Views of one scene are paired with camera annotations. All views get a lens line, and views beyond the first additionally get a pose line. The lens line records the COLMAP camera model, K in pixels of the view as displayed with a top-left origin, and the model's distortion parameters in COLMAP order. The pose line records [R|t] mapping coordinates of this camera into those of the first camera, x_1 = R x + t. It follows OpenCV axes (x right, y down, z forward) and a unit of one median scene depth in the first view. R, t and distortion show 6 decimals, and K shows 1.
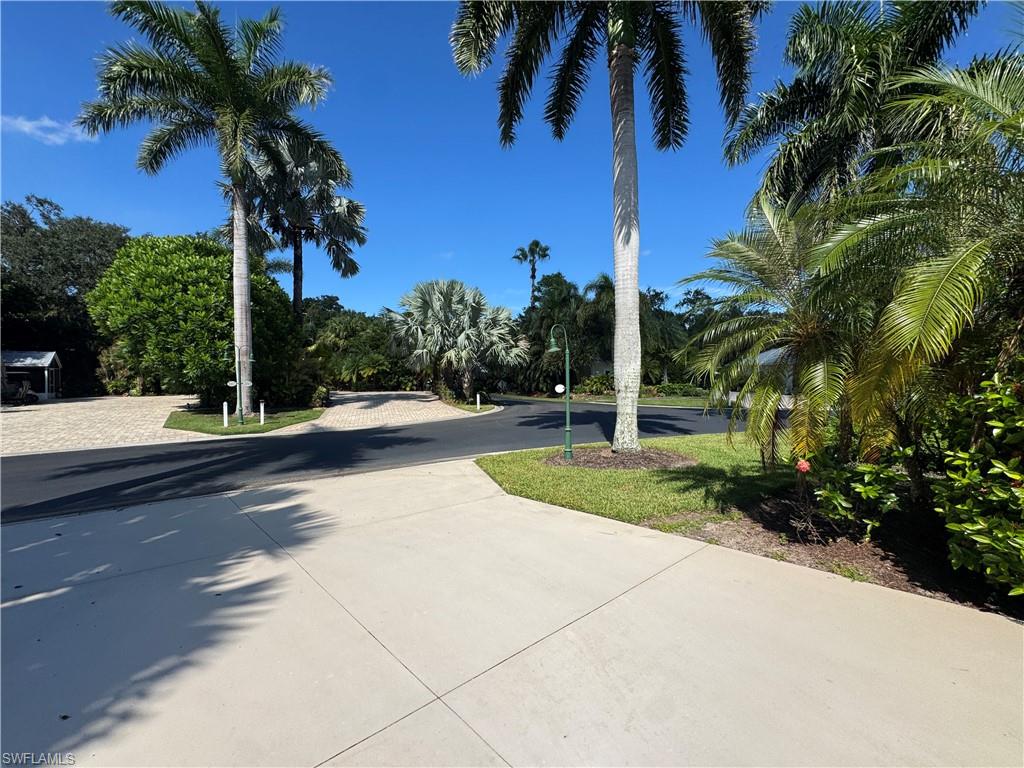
lens RADIAL K [[409.0, 0, 509.1], [0, 409.0, 383.6], [0, 0, 1]] dist [-0.002643, -0.000184]
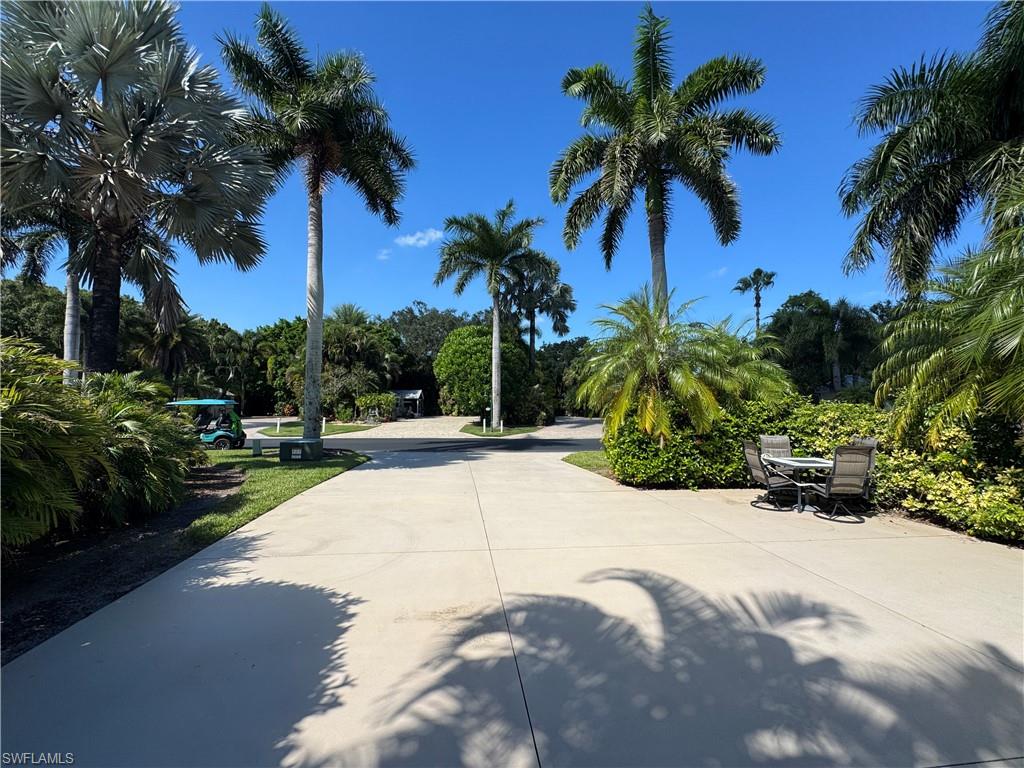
lens RADIAL K [[409.0, 0, 509.4], [0, 409.0, 384.3], [0, 0, 1]] dist [-0.002643, -0.000184]
pose [[0.809857, -0.022414, -0.586198, 0.426427], [-0.017369, 0.997915, -0.062153, 0.002100], [0.586370, 0.060517, 0.807780, -0.382519]]
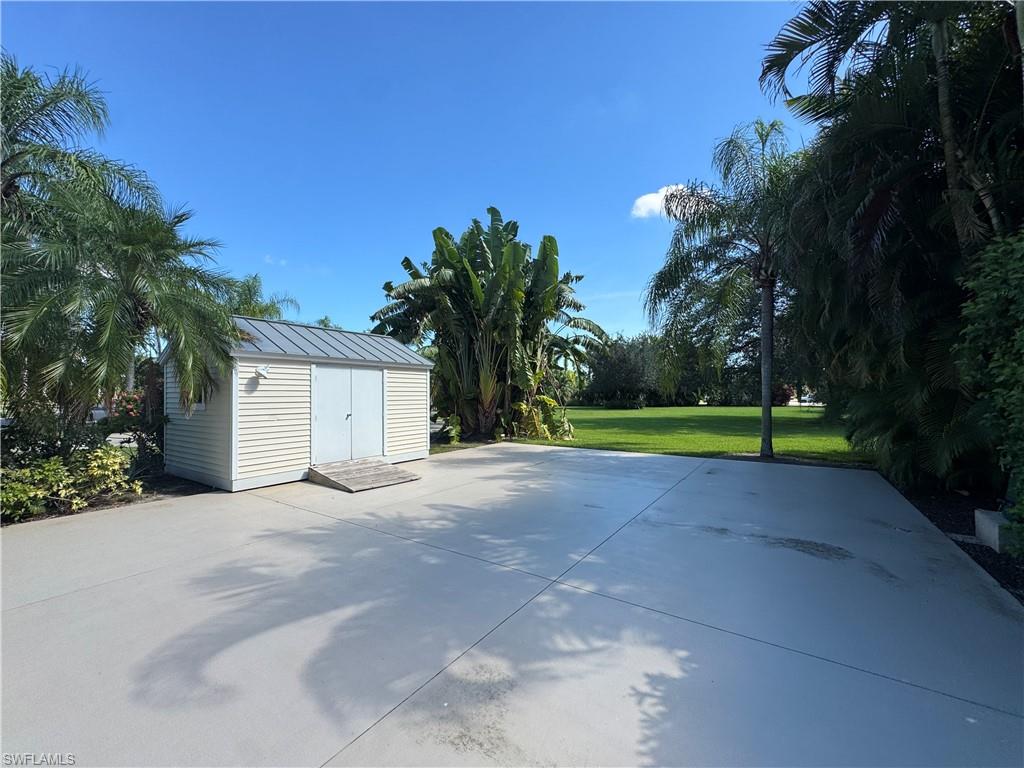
lens RADIAL K [[409.0, 0, 509.5], [0, 409.0, 384.0], [0, 0, 1]] dist [-0.002643, -0.000184]
pose [[-0.215595, 0.022240, 0.976230, 0.146132], [0.012979, 0.999718, -0.019909, 0.001411], [-0.976397, 0.008379, -0.215823, -0.209092]]
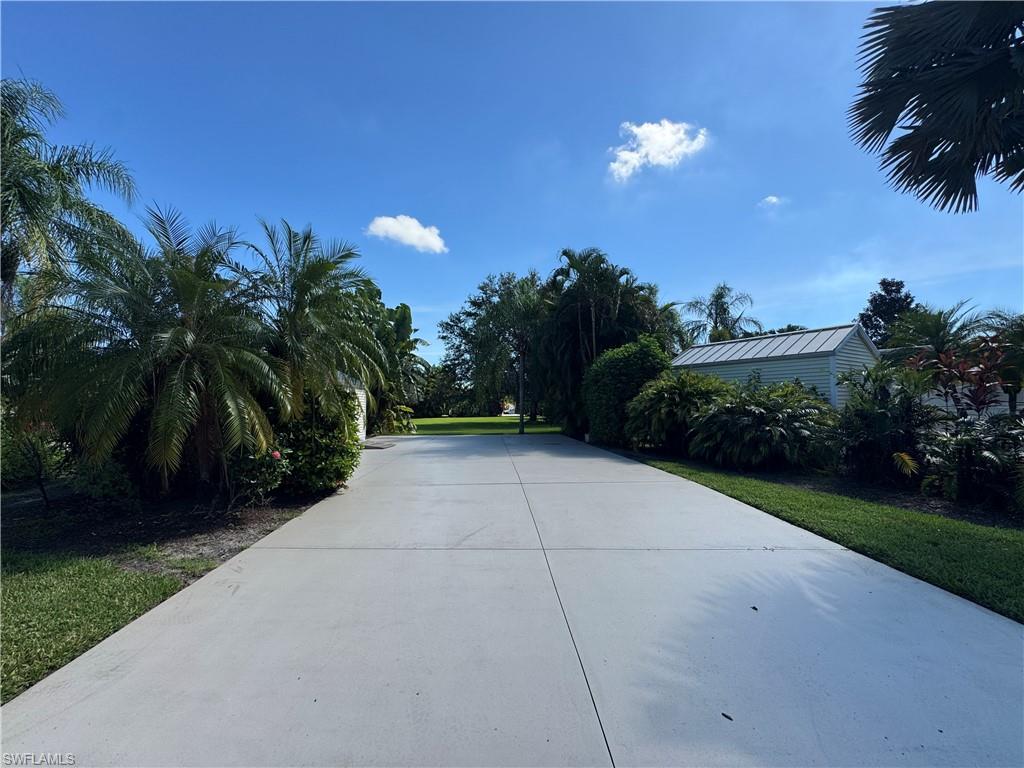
lens RADIAL K [[409.0, 0, 511.0], [0, 409.0, 380.4], [0, 0, 1]] dist [-0.002643, -0.000184]
pose [[-0.761864, 0.039394, 0.646538, -0.199109], [0.005594, 0.998512, -0.054249, 0.005402], [-0.647713, -0.037714, -0.760950, 0.363825]]
